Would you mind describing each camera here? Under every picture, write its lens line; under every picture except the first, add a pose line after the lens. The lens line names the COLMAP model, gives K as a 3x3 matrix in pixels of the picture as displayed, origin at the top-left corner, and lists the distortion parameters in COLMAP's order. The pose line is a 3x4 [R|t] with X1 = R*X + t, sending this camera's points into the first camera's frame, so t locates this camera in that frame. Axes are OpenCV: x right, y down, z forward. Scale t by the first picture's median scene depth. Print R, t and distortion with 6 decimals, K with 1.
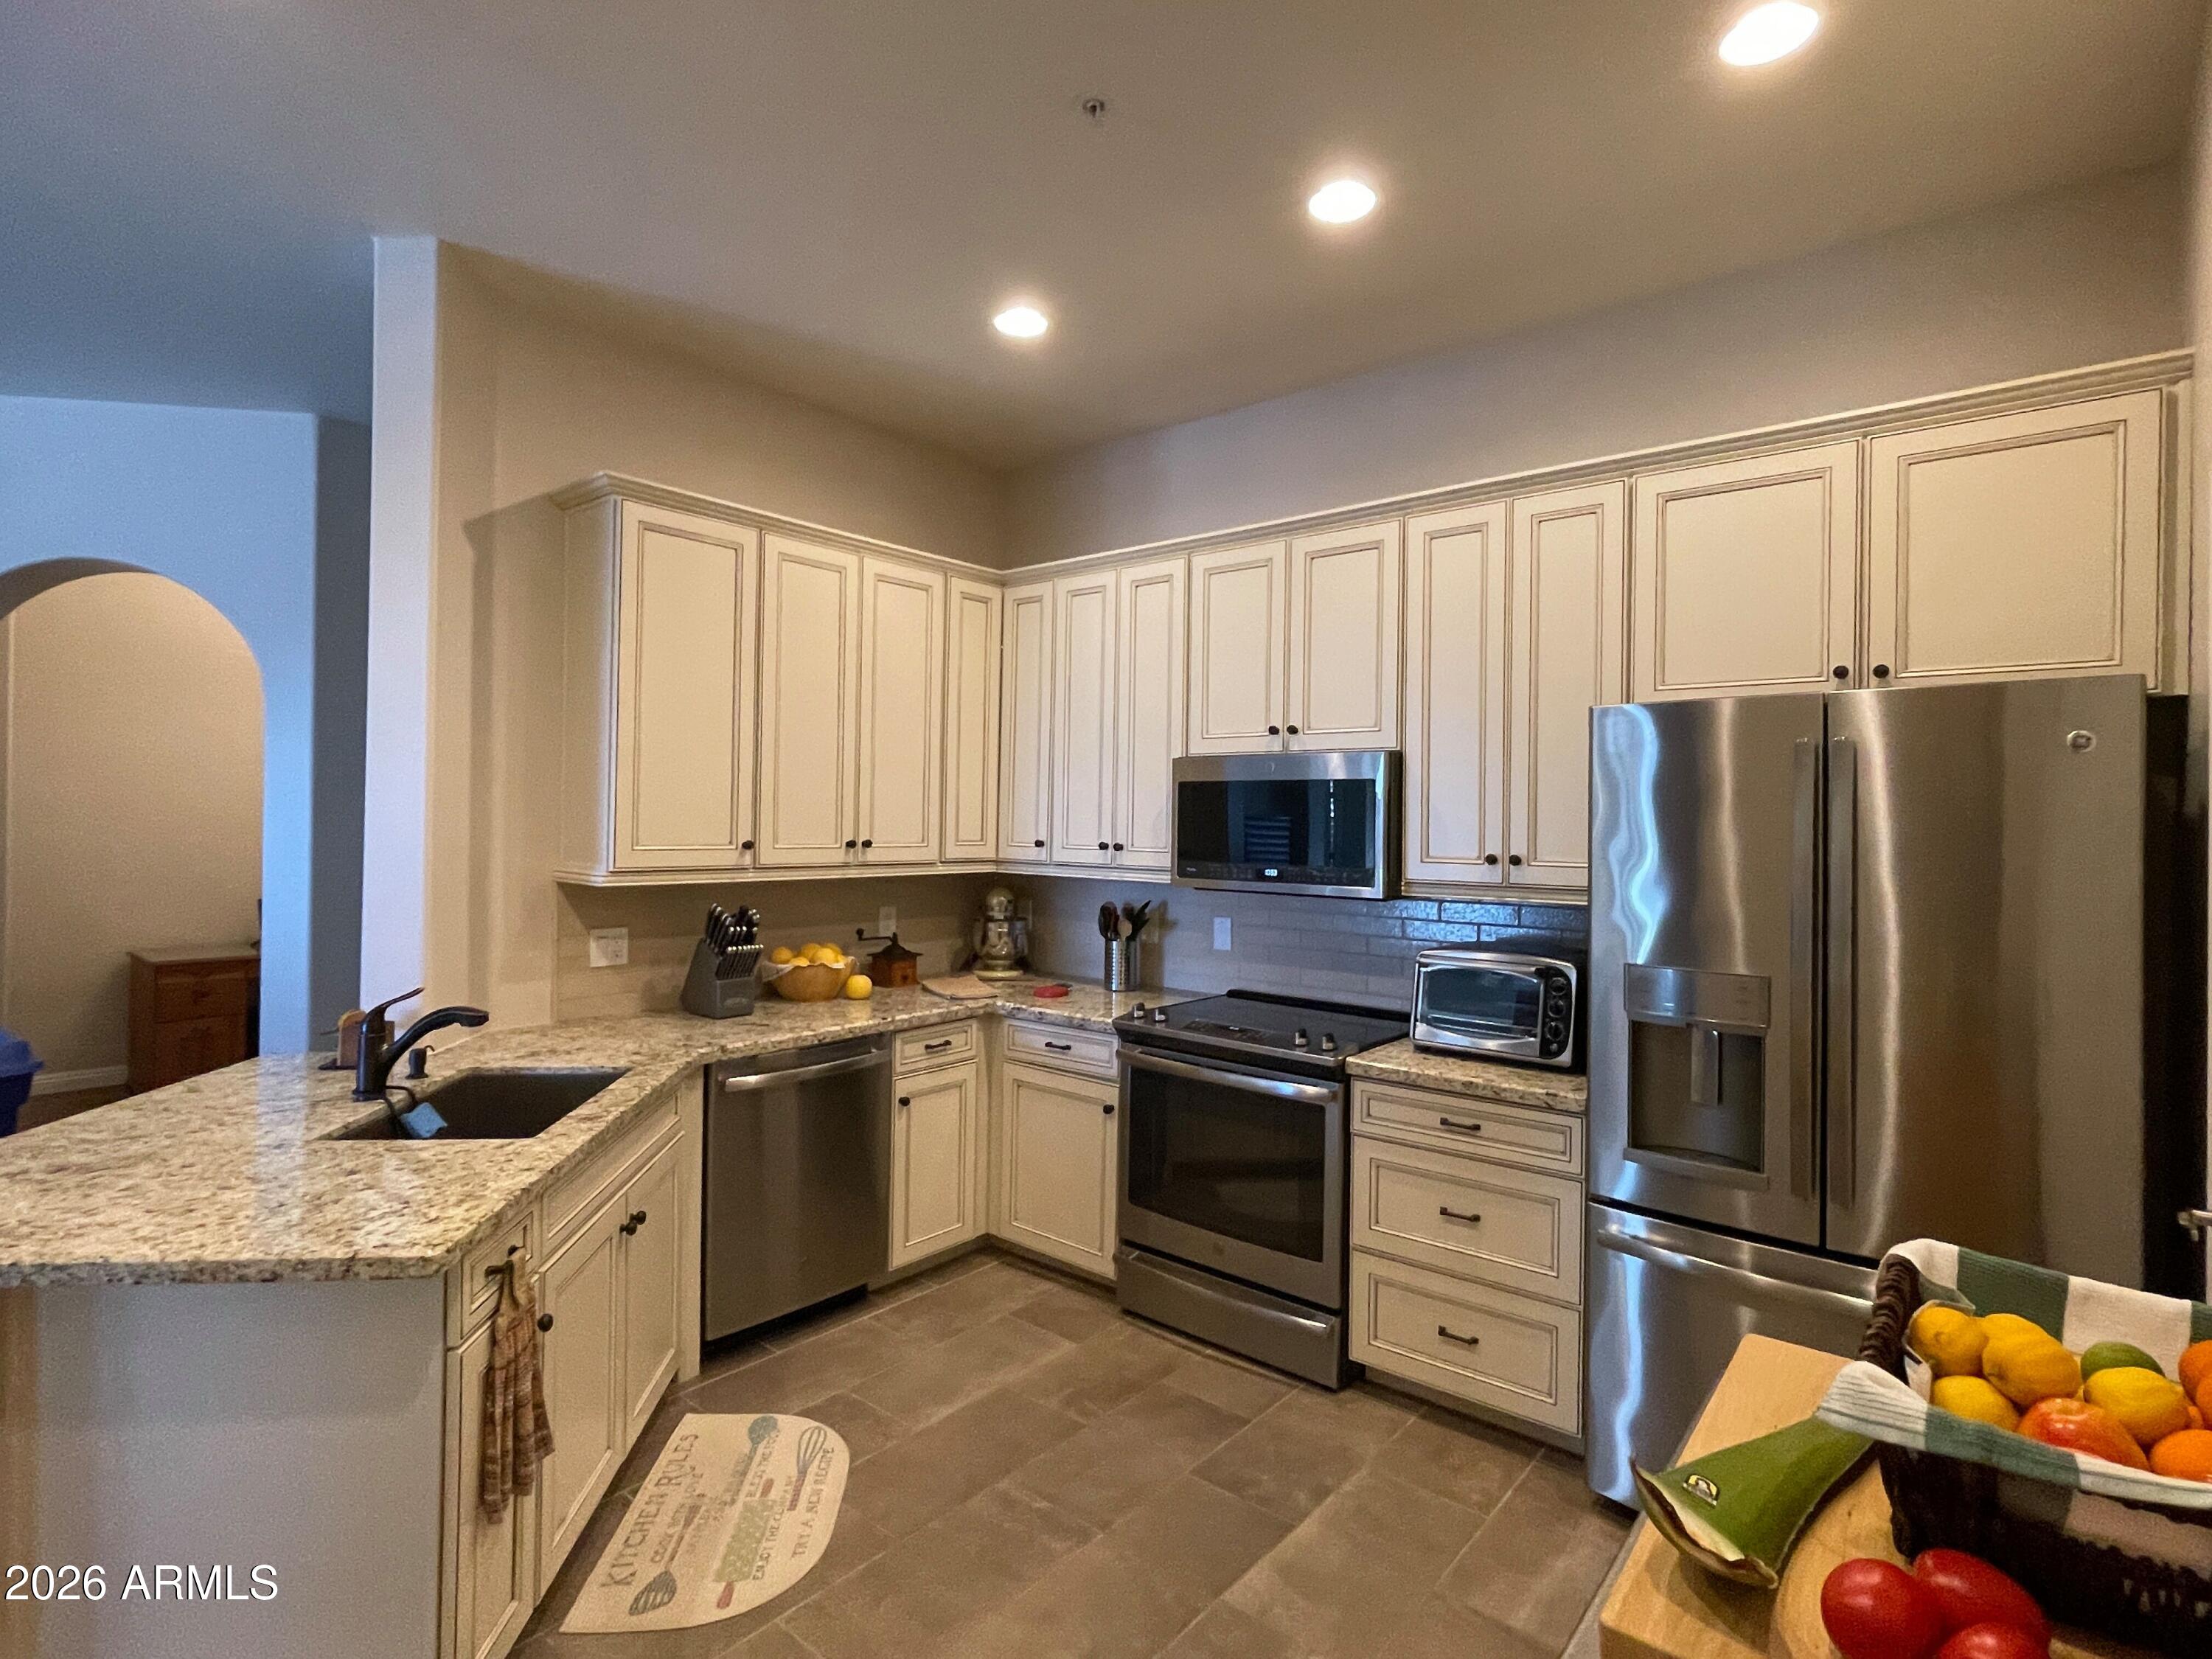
lens RADIAL K [[1102.5, 0, 1095.4], [0, 1102.5, 818.4], [0, 0, 1]] dist [-0.000154, -0.001132]
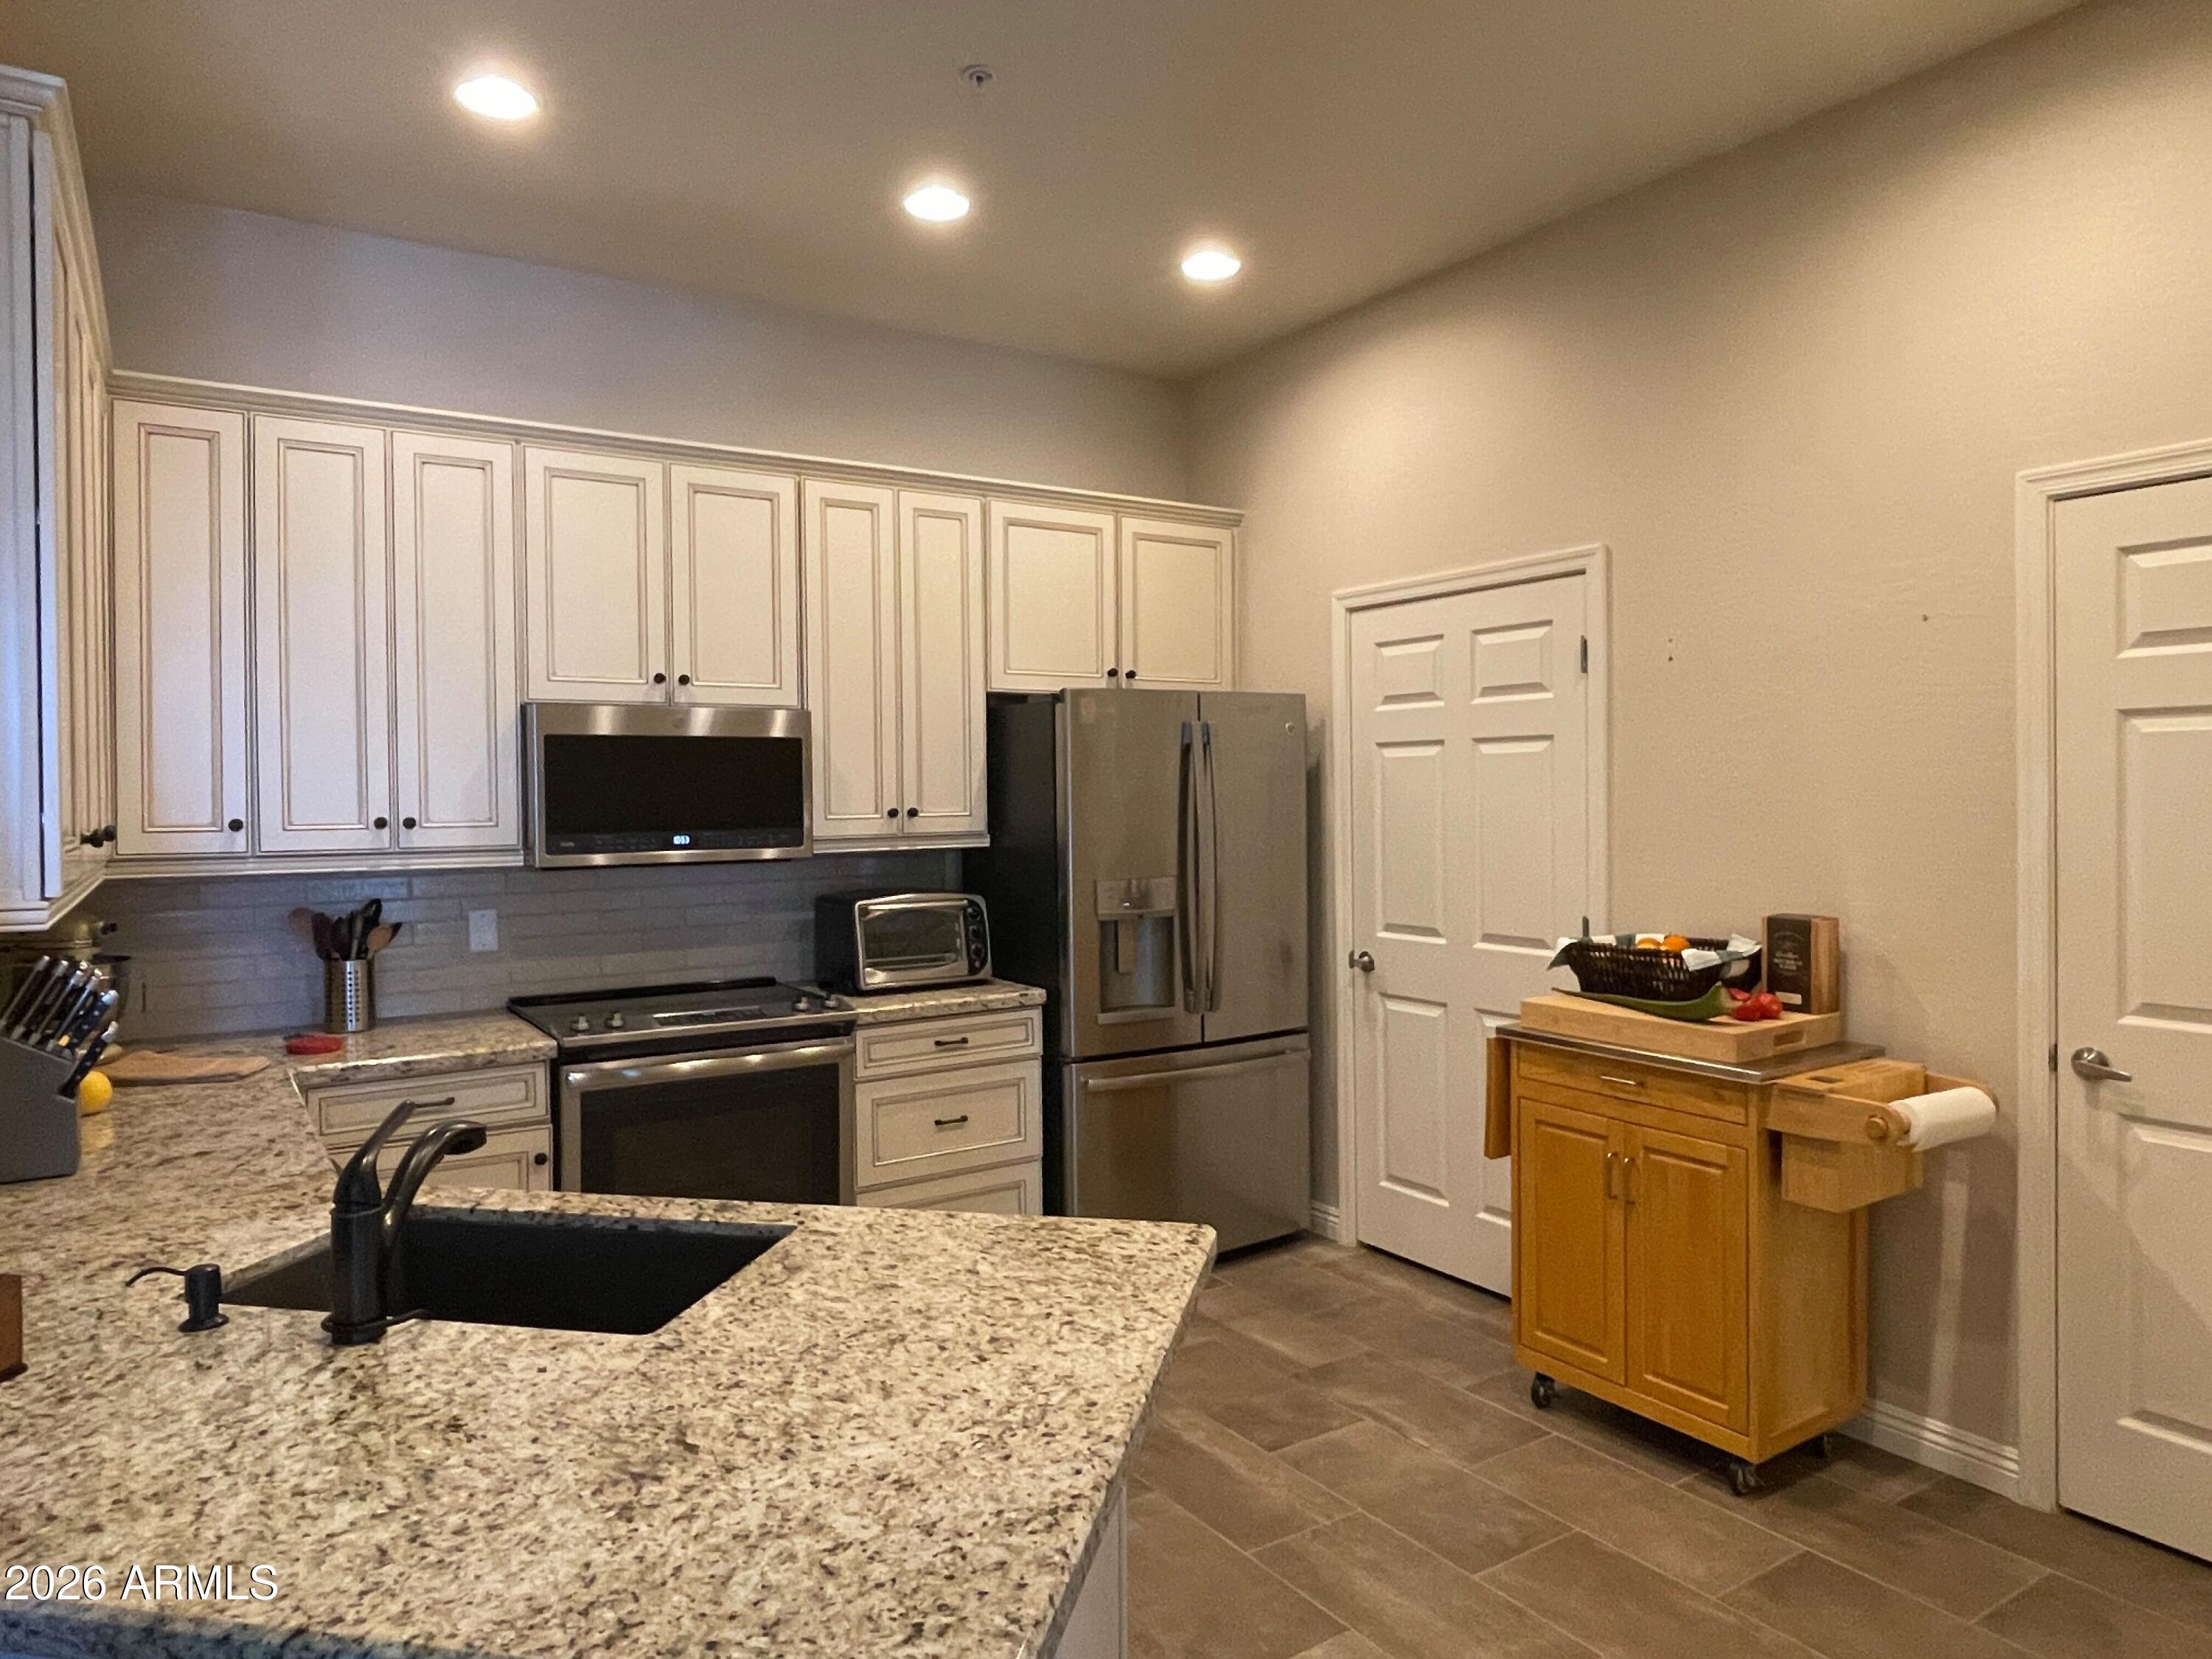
lens RADIAL K [[1426.0, 0, 1111.1], [0, 1426.0, 813.8], [0, 0, 1]] dist [0.046635, -0.000171]
pose [[0.295211, -0.037895, 0.954680, -0.979642], [0.010866, 0.999282, 0.036306, -0.012067], [-0.955370, -0.000344, 0.295410, 0.379260]]
